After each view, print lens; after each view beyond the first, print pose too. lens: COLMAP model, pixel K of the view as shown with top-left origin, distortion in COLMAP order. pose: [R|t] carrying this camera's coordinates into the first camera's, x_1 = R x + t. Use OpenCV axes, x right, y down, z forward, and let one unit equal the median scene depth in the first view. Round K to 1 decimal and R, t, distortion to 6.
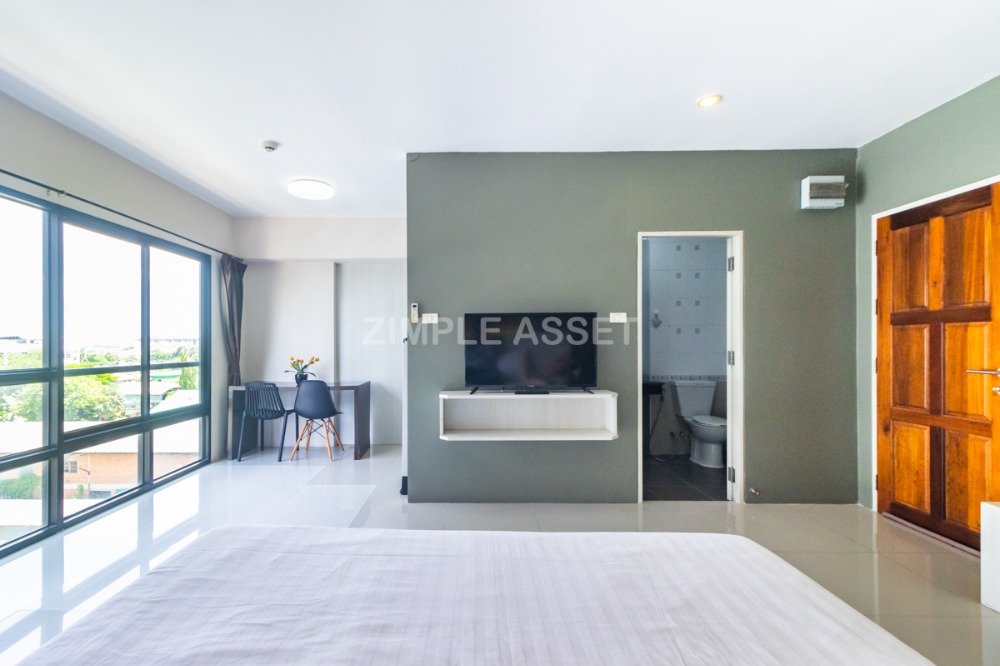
lens RADIAL K [[461.3, 0, 462.0], [0, 461.3, 344.5], [0, 0, 1]] dist [0.002710, 0.000183]
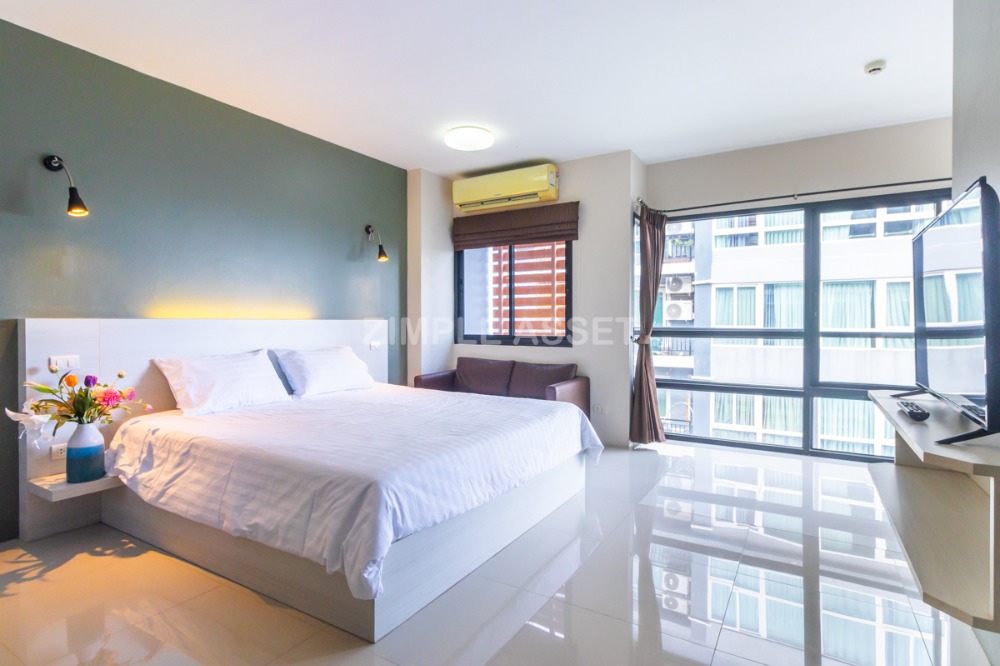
lens RADIAL K [[505.3, 0, 504.6], [0, 505.3, 326.1], [0, 0, 1]] dist [0.001293, 0.000607]
pose [[-0.498117, 0.010760, -0.867043, 0.689384], [-0.000696, 0.999918, 0.012808, 0.022015], [0.867110, 0.006983, -0.498068, 0.861300]]
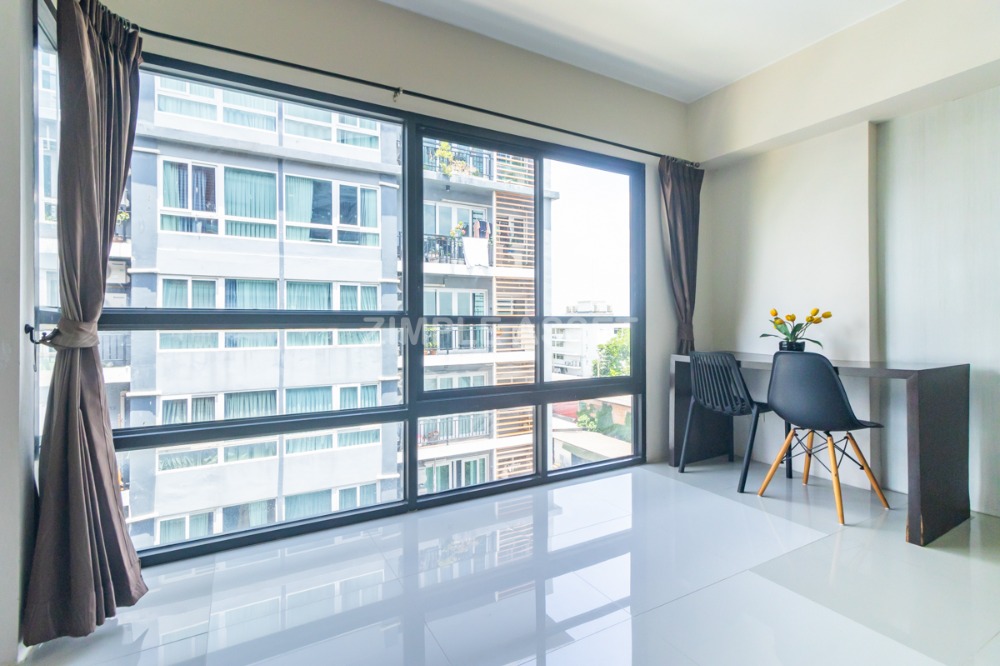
lens RADIAL K [[467.3, 0, 501.2], [0, 467.3, 321.4], [0, 0, 1]] dist [0.000605, 0.000240]
pose [[0.505155, -0.005694, -0.863010, -0.067379], [0.002318, 0.999984, -0.005240, 0.064740], [0.863026, 0.000646, 0.505160, 0.638627]]
